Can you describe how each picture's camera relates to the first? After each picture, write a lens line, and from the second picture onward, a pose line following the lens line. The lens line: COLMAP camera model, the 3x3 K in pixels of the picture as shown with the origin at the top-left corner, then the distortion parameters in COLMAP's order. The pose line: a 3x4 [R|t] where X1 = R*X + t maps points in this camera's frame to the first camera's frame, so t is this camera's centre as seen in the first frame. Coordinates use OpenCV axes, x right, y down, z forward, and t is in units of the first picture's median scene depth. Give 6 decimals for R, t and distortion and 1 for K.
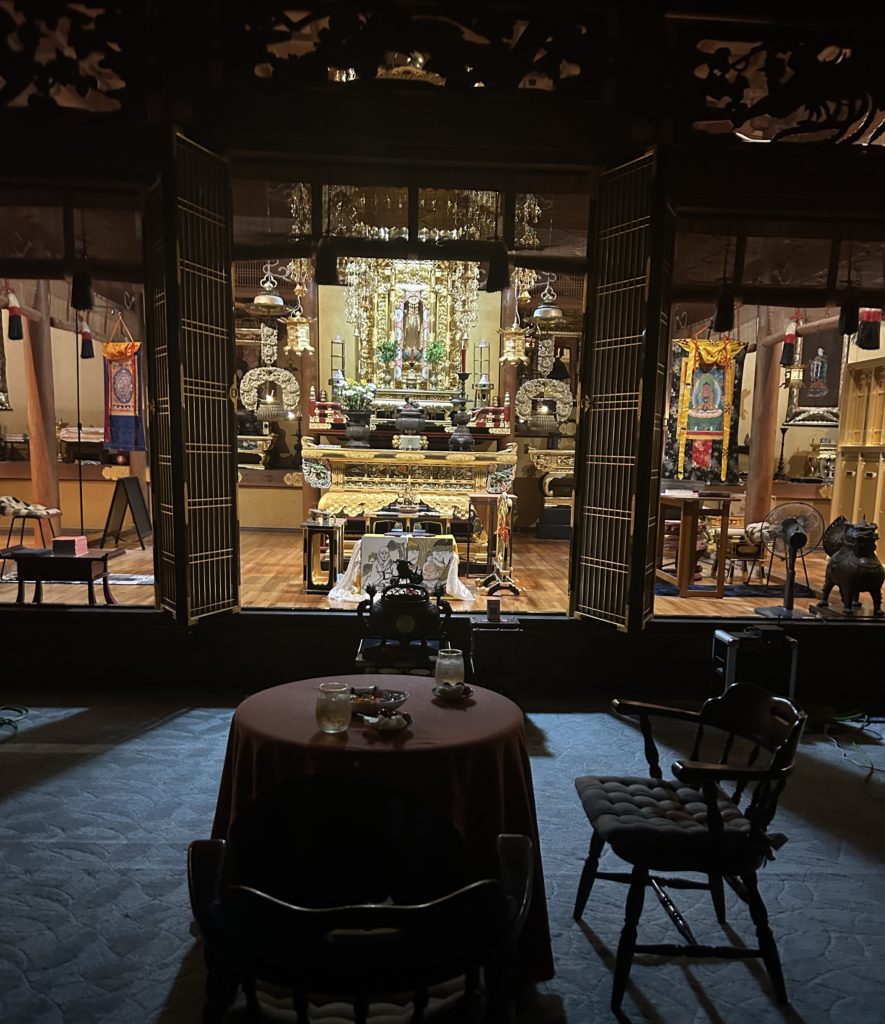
lens RADIAL K [[866.9, 0, 441.8], [0, 866.9, 589.9], [0, 0, 1]] dist [0.071728, 0.000367]
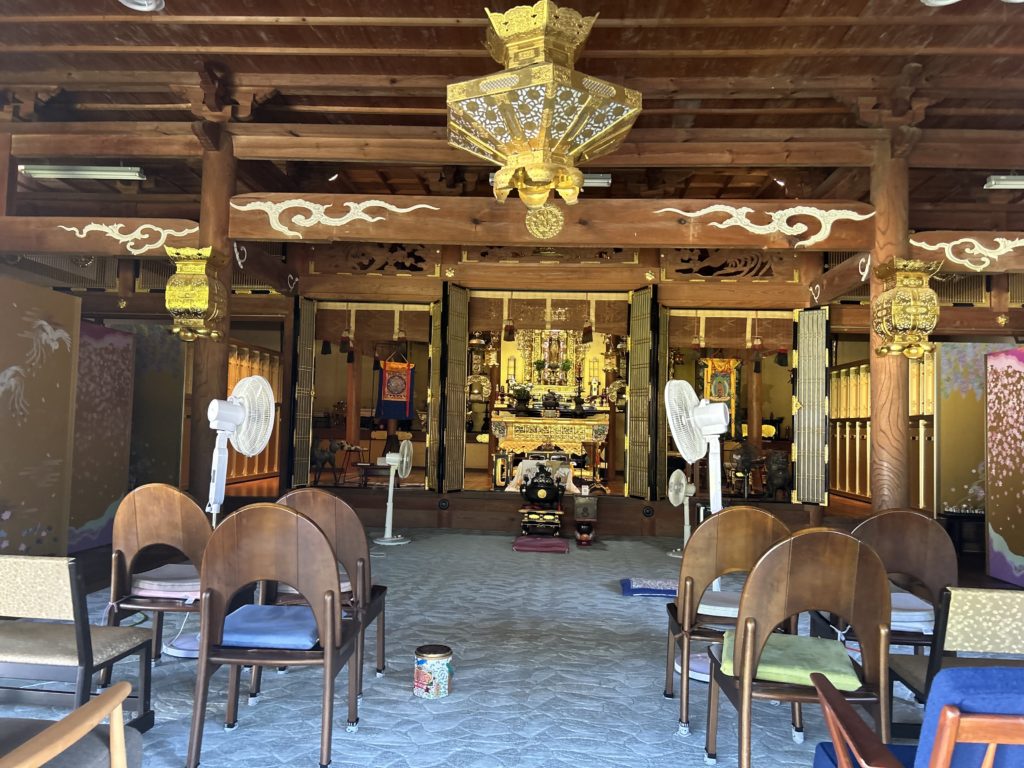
lens RADIAL K [[778.5, 0, 512.0], [0, 778.5, 384.0], [0, 0, 1]] dist [0.000113, -0.000020]
pose [[0.994040, -0.003864, -0.108946, 0.057501], [-0.020190, 0.975556, -0.218822, 0.119208], [0.107128, 0.219718, 0.969664, -0.563994]]
